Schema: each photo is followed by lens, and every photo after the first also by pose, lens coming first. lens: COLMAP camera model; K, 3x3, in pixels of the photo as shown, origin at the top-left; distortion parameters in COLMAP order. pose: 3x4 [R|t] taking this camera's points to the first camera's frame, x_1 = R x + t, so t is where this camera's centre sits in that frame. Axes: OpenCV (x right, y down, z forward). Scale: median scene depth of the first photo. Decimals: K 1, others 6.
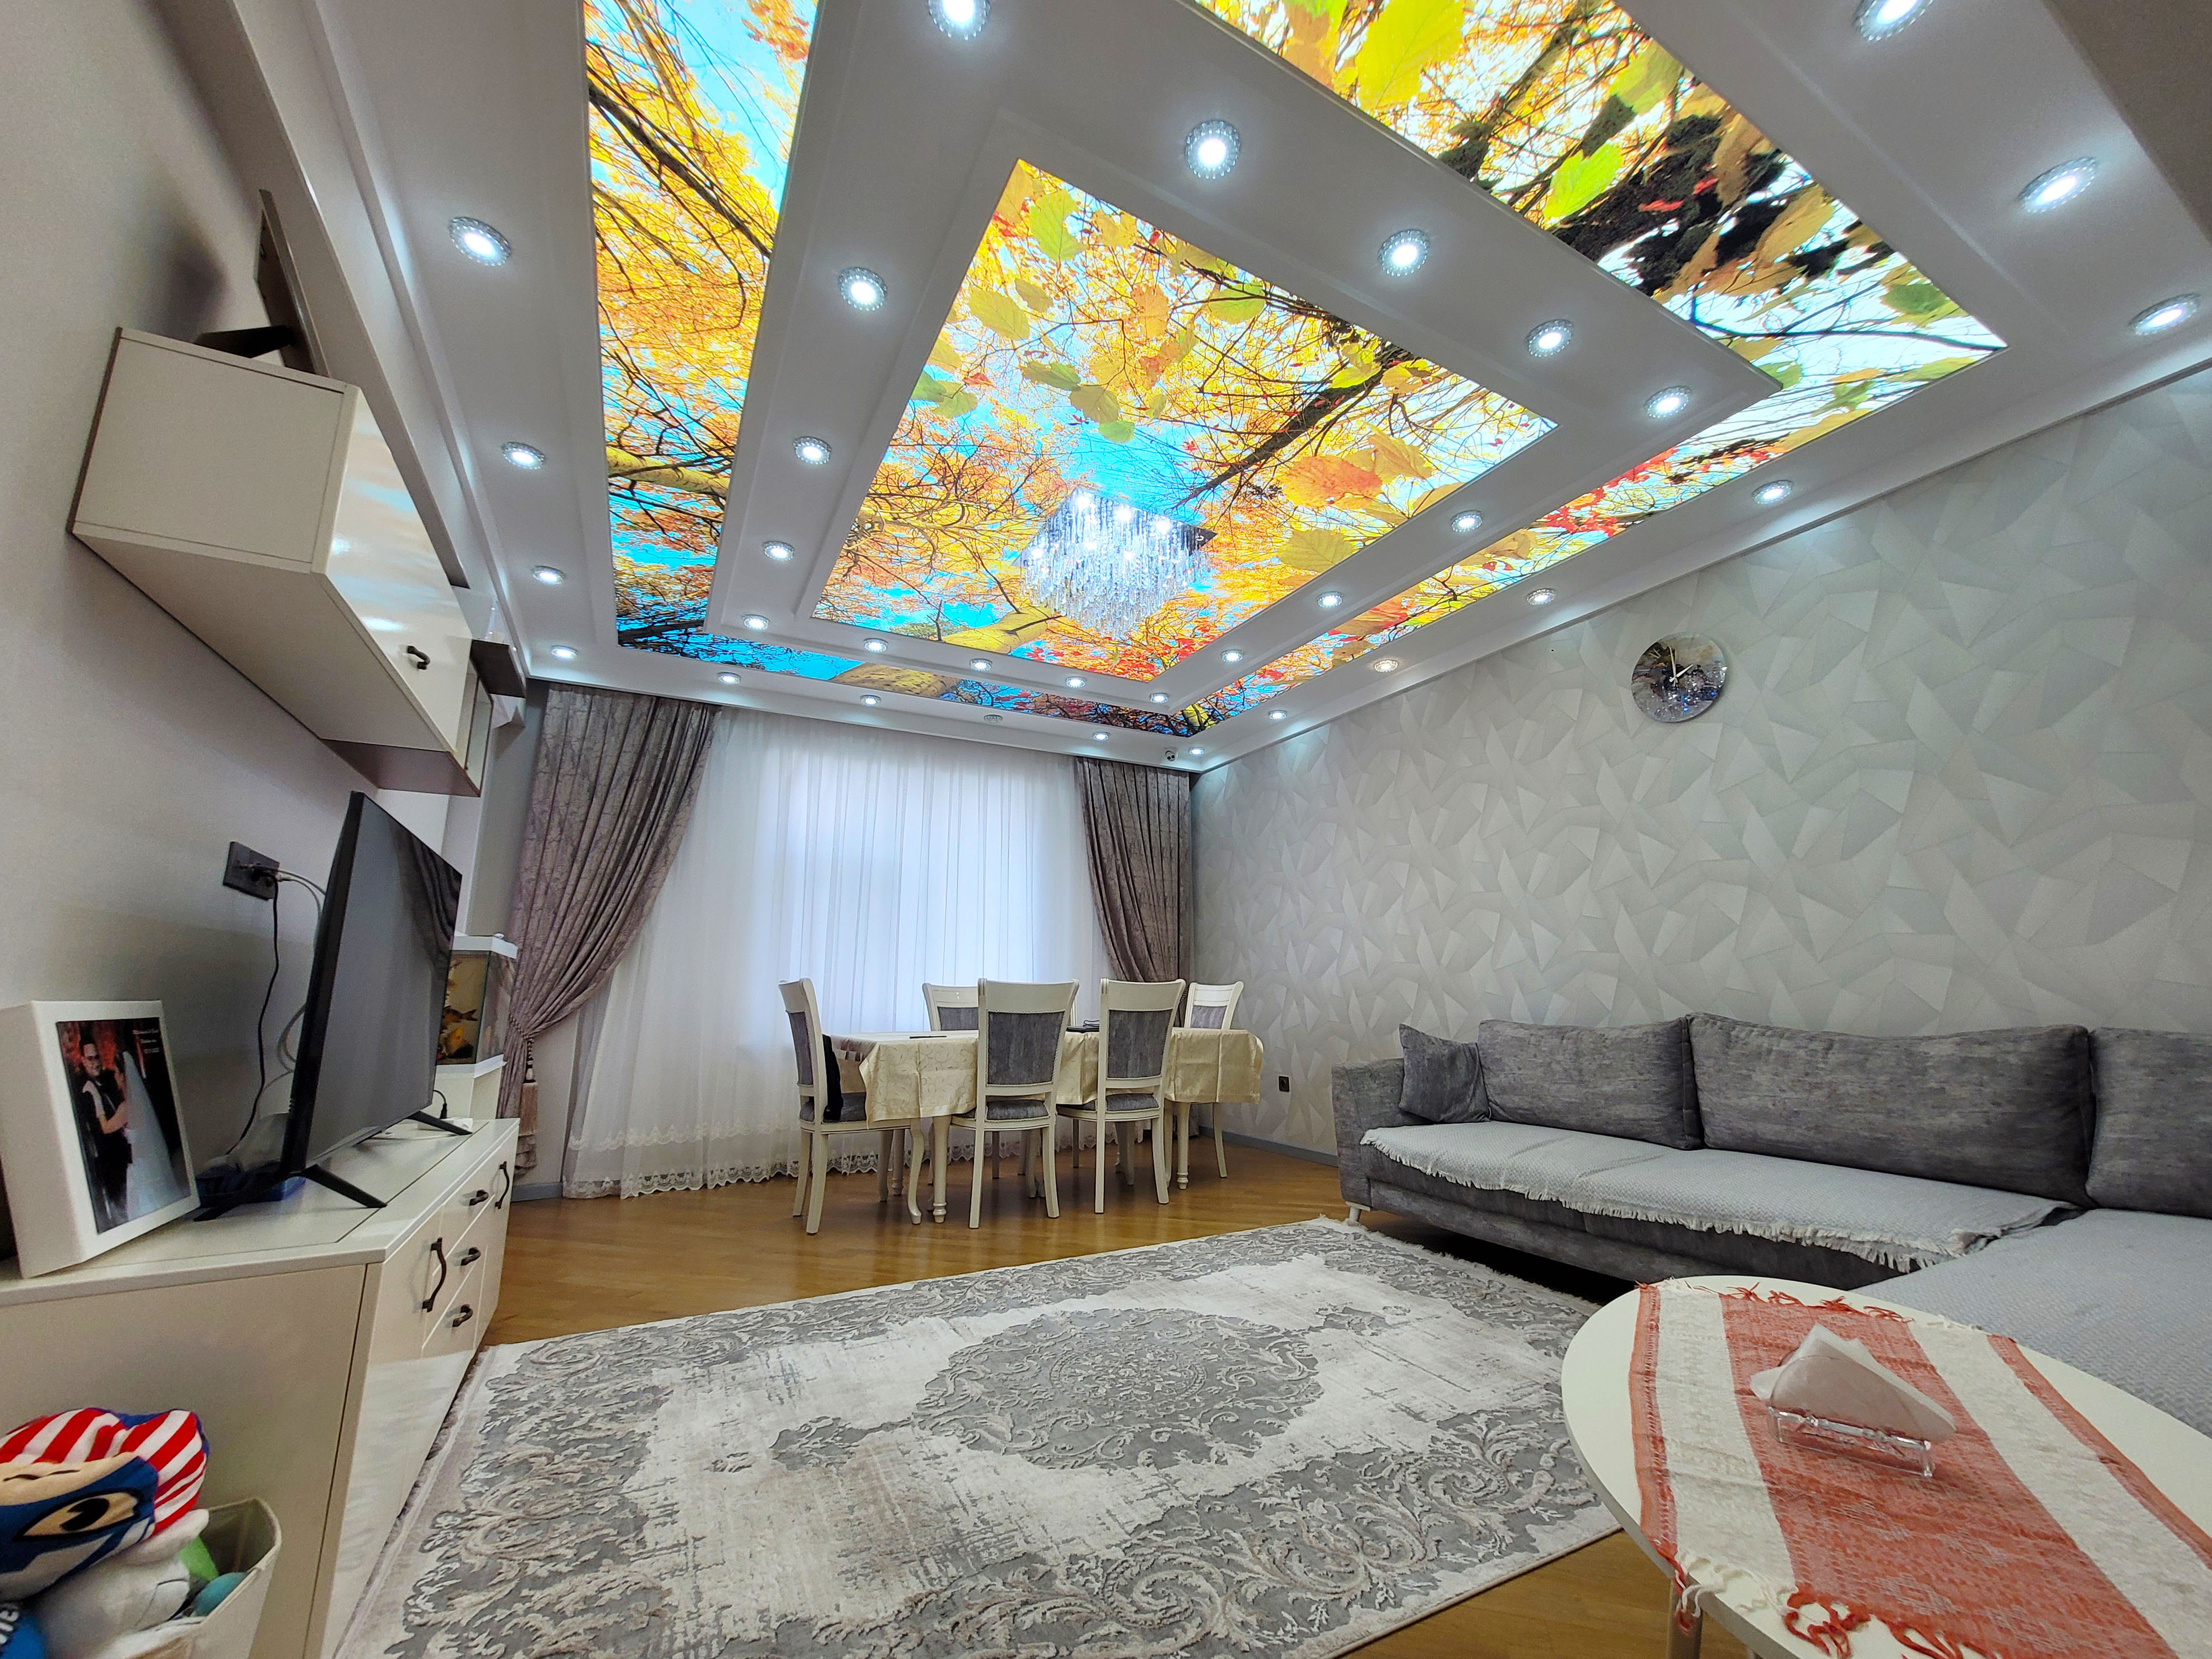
lens RADIAL K [[868.5, 0, 1106.0], [0, 868.5, 829.5], [0, 0, 1]] dist [-0.000551, -0.000054]
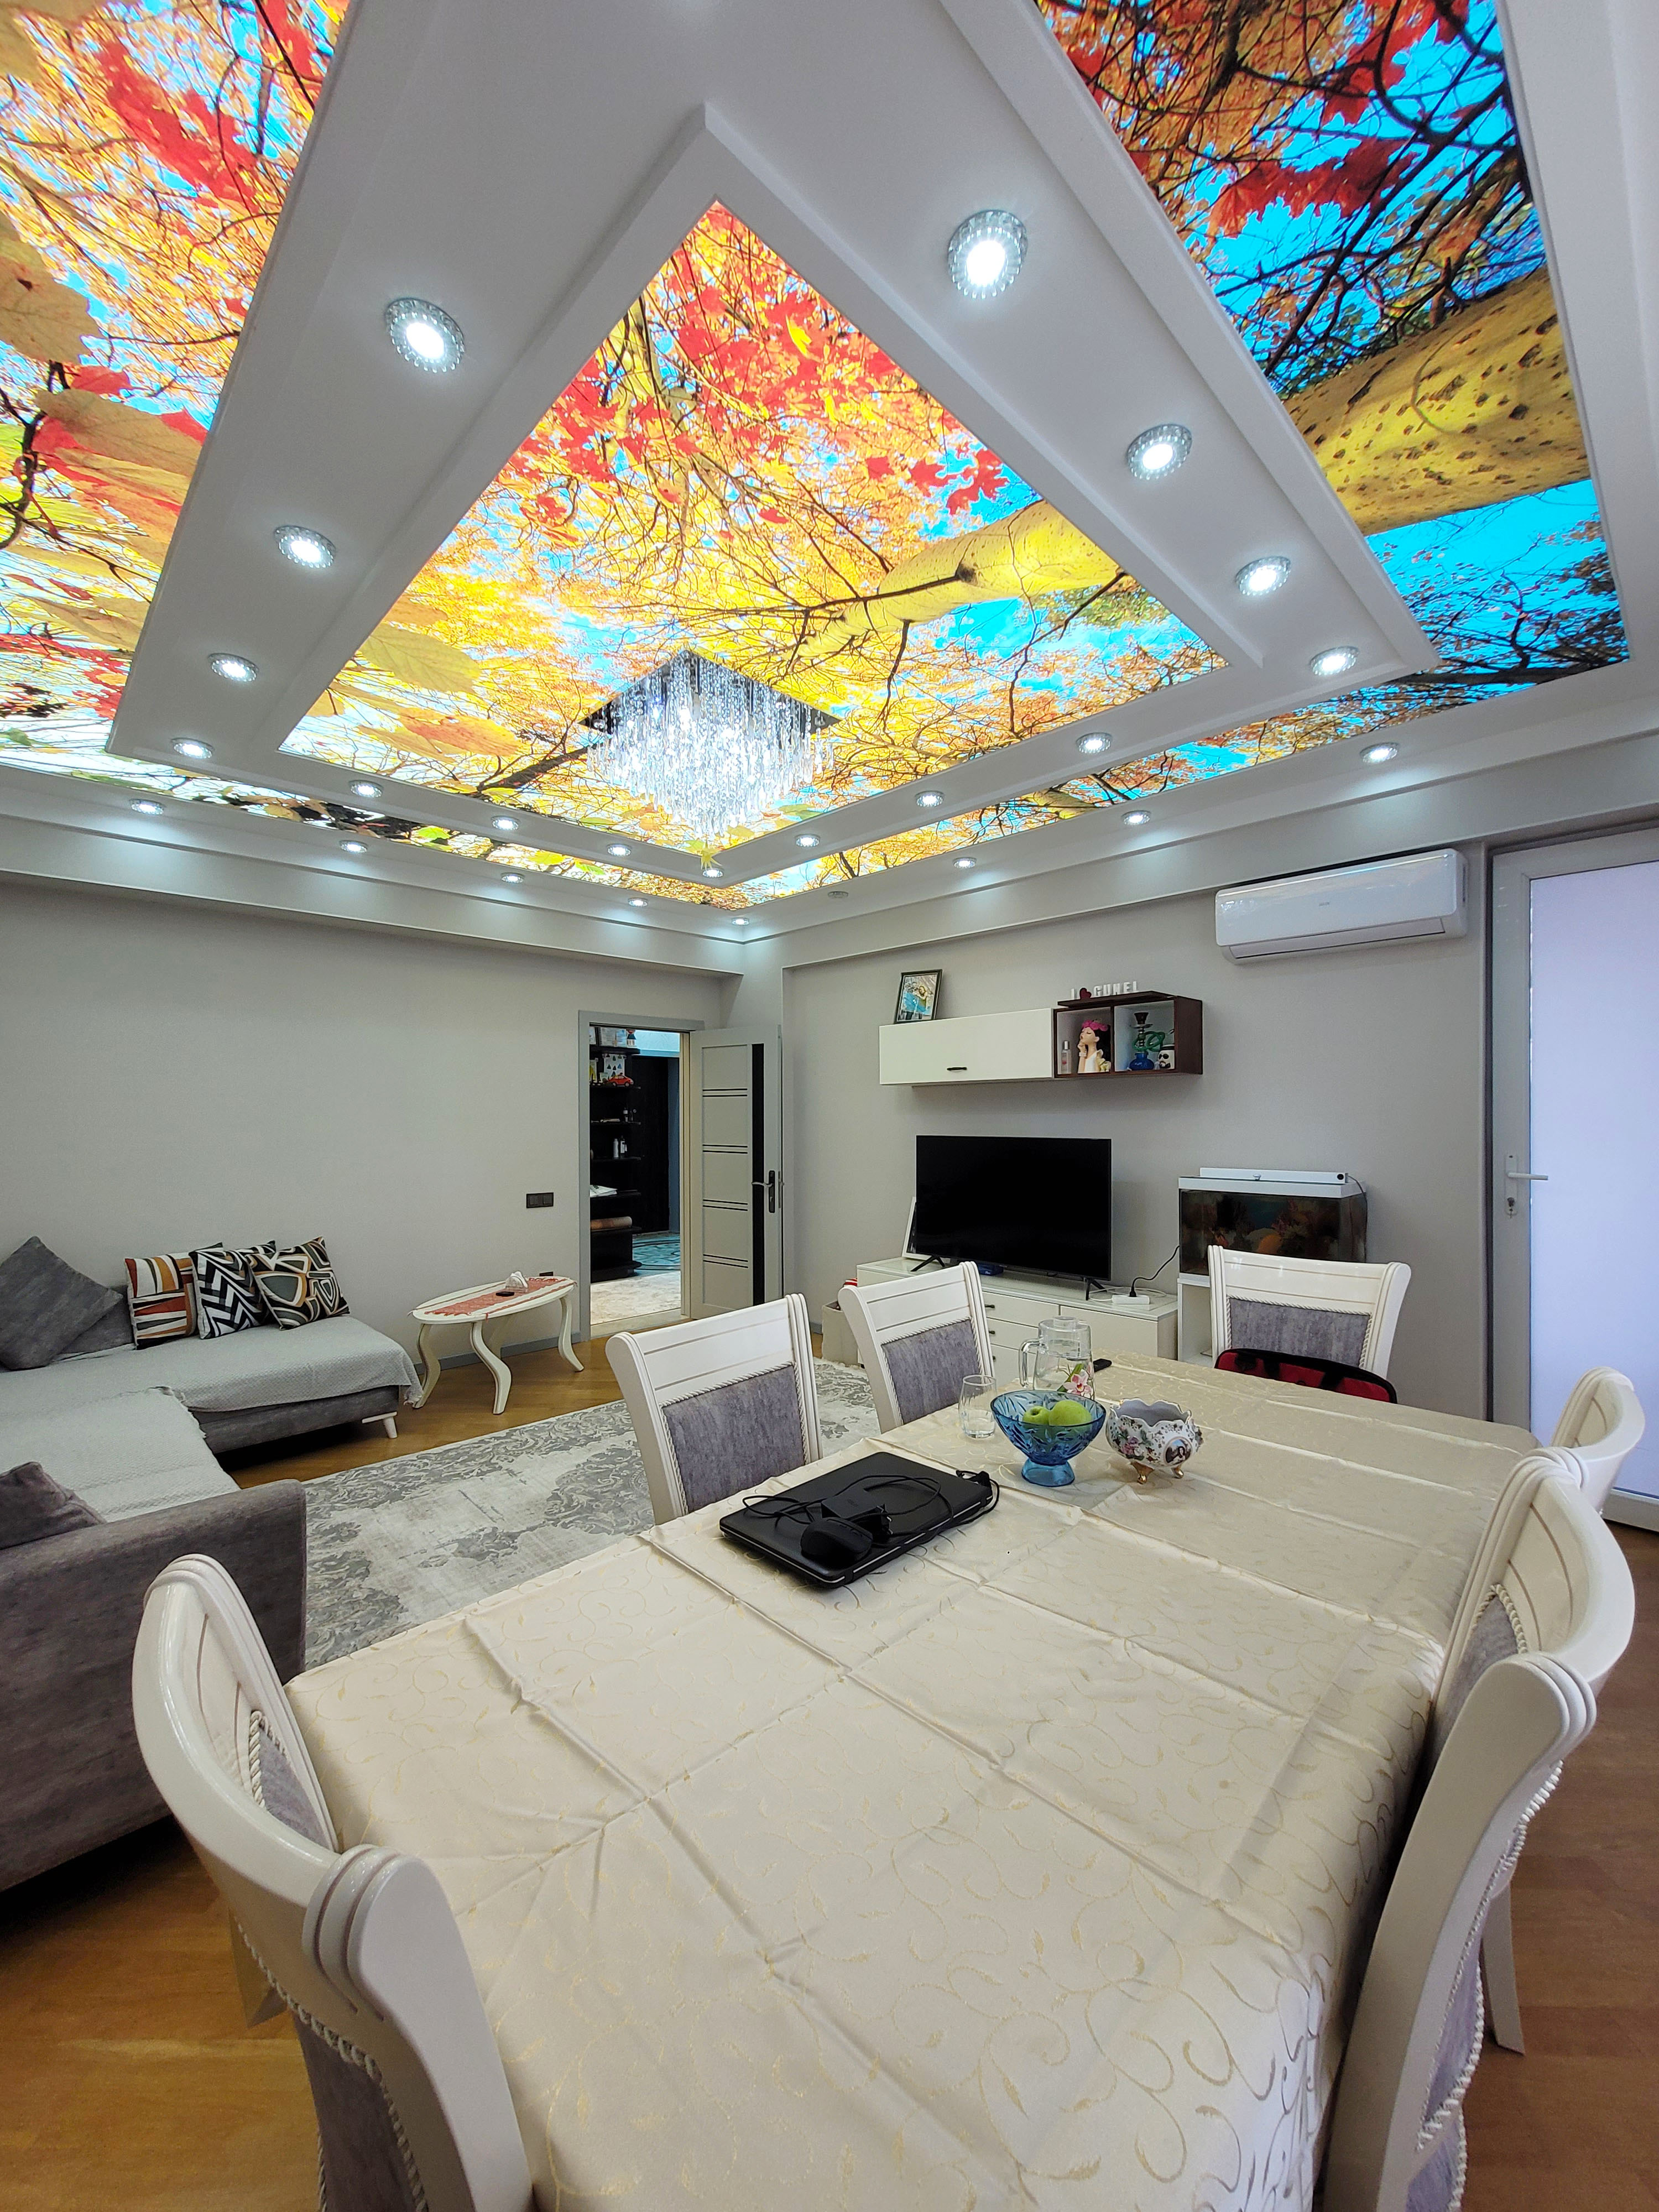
lens RADIAL K [[868.5, 0, 829.5], [0, 868.5, 1106.0], [0, 0, 1]] dist [-0.000551, -0.000054]
pose [[-0.960473, 0.008146, -0.278253, 0.166671], [0.064453, 0.978918, -0.193820, 0.253423], [0.270808, -0.204093, -0.940749, 2.263163]]
